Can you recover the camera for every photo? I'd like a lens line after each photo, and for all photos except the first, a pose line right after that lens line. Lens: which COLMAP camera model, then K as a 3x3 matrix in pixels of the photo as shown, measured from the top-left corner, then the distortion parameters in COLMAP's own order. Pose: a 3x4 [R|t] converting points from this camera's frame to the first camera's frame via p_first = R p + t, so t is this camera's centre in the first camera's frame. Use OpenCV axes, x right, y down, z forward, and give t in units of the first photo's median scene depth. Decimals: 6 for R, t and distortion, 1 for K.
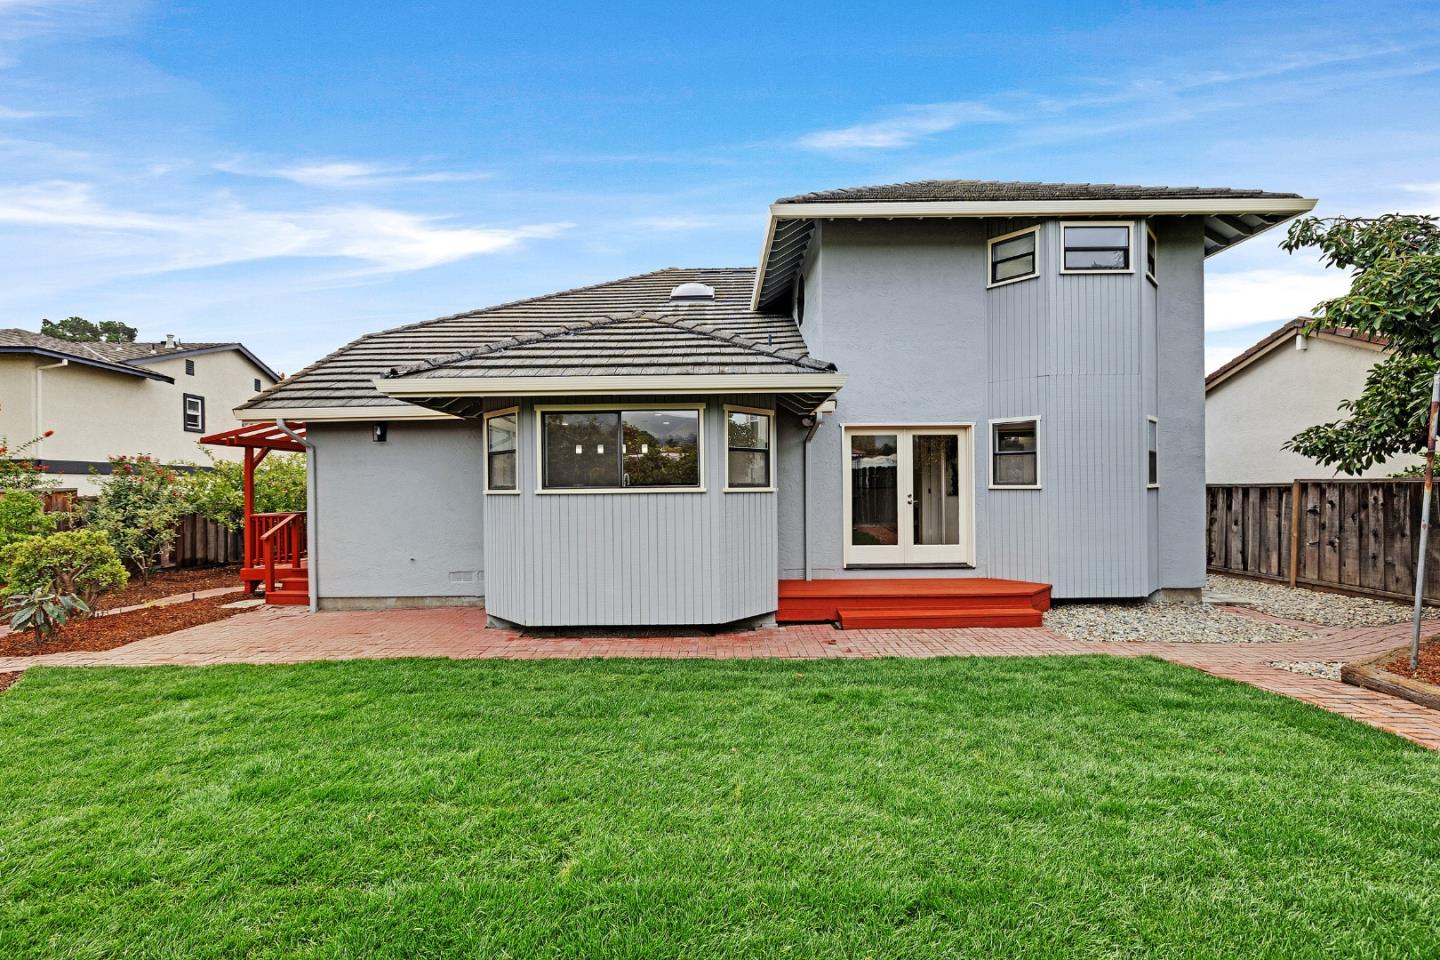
lens RADIAL K [[600.2, 0, 716.4], [0, 600.2, 483.9], [0, 0, 1]] dist [0.002877, -0.000379]
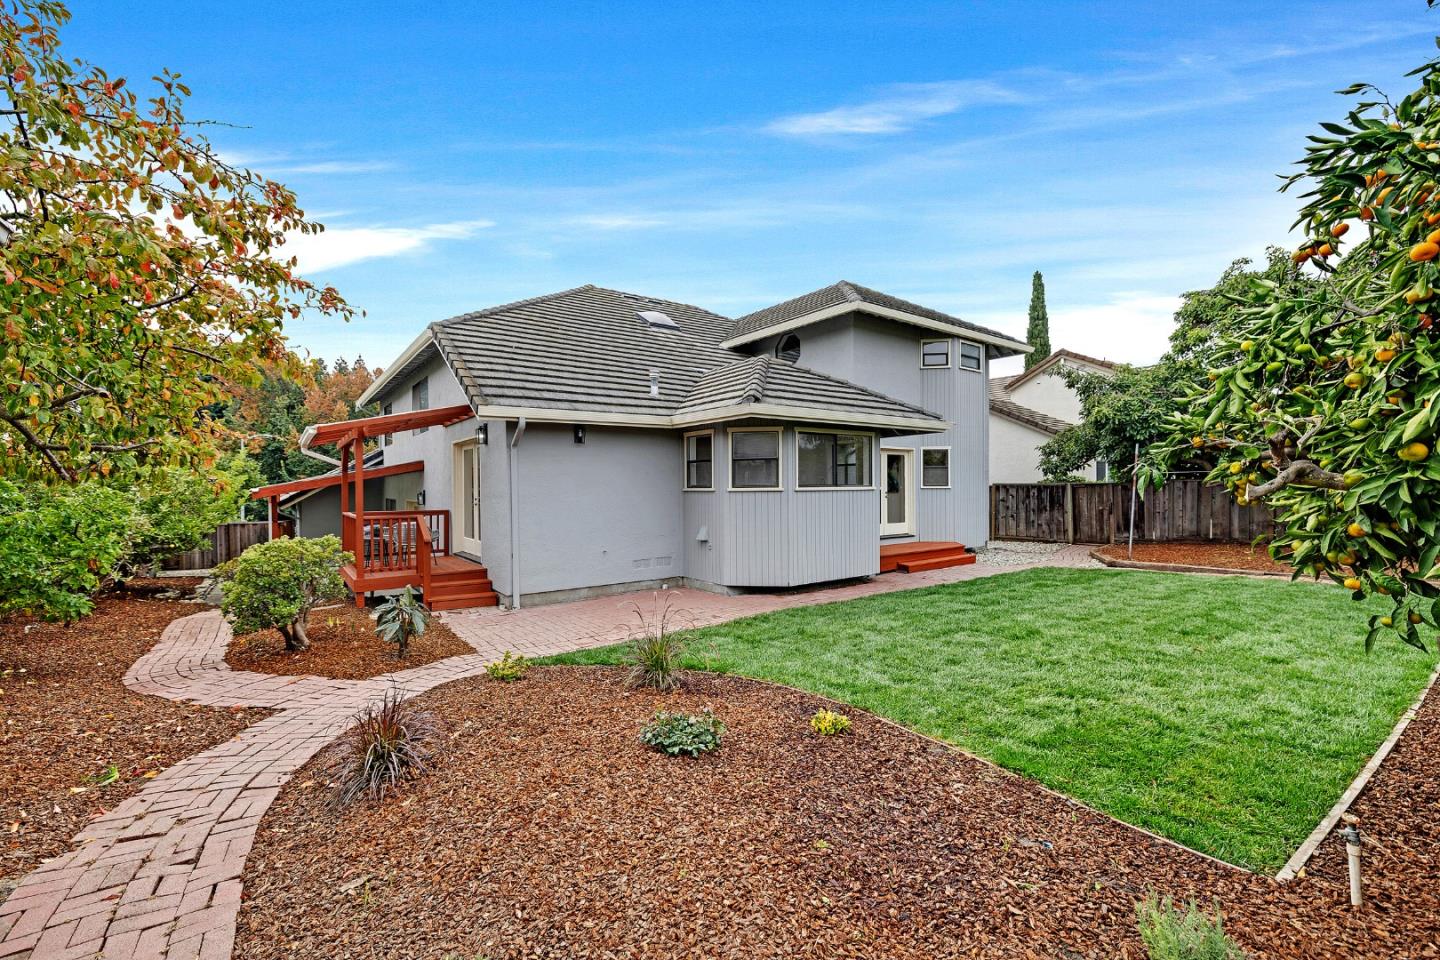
lens RADIAL K [[600.2, 0, 716.4], [0, 600.2, 483.9], [0, 0, 1]] dist [0.002877, -0.000379]
pose [[0.806196, 0.005320, 0.591625, -0.990238], [-0.003783, 0.999985, -0.003838, 0.004628], [-0.591637, 0.000856, 0.806204, -0.012908]]
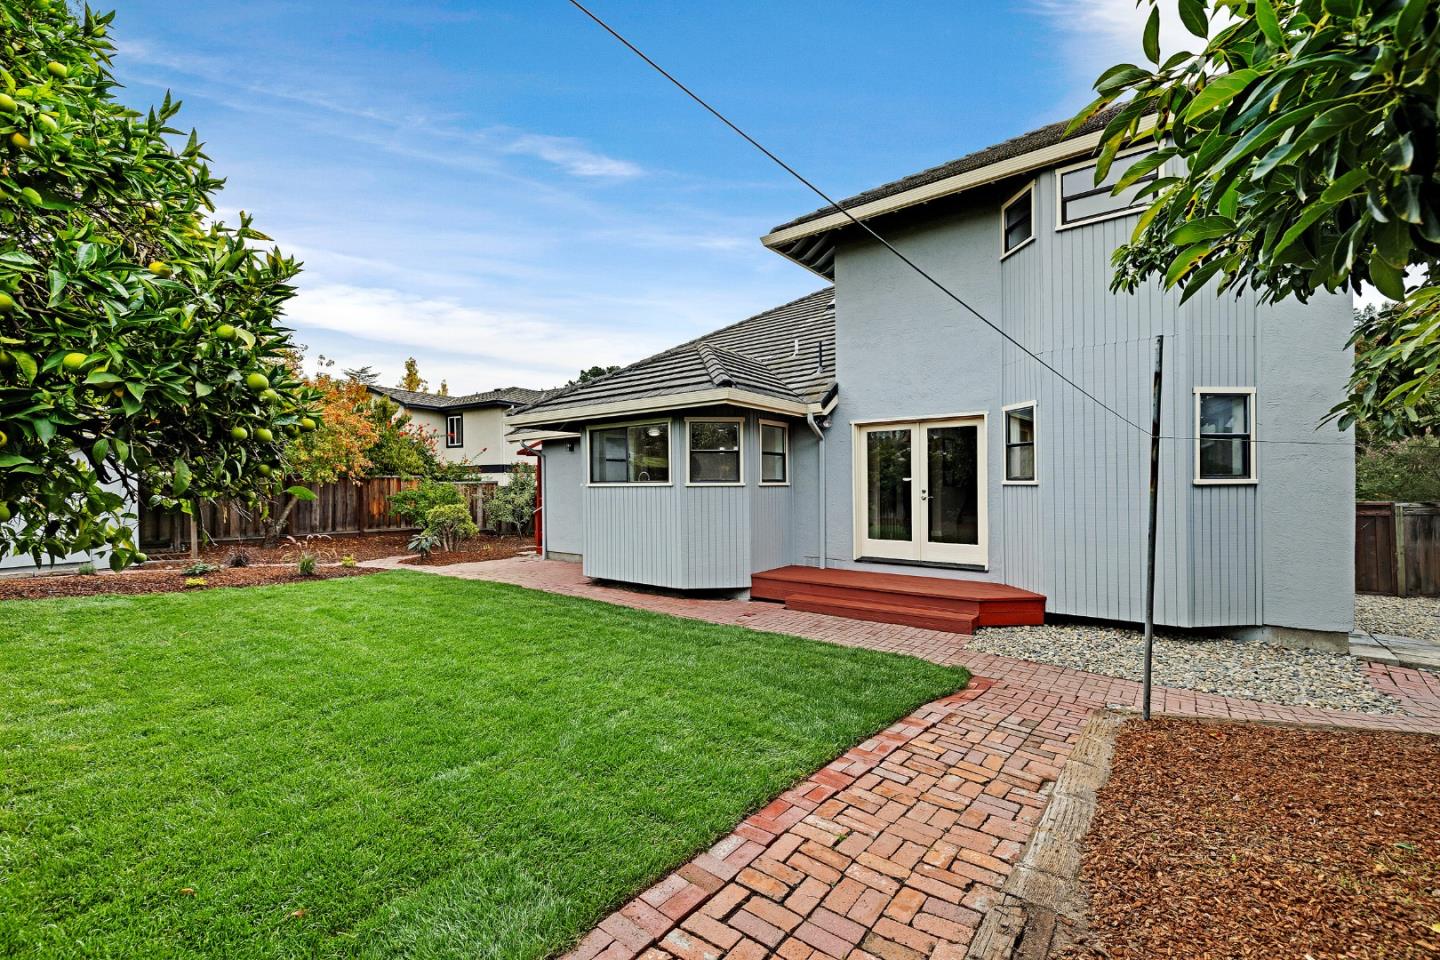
lens RADIAL K [[600.2, 0, 716.4], [0, 600.2, 483.9], [0, 0, 1]] dist [0.002877, -0.000379]
pose [[0.786802, 0.004613, -0.617188, 0.667574], [0.003515, 0.999922, 0.011955, -0.004865], [0.617195, -0.011575, 0.786725, 0.030934]]
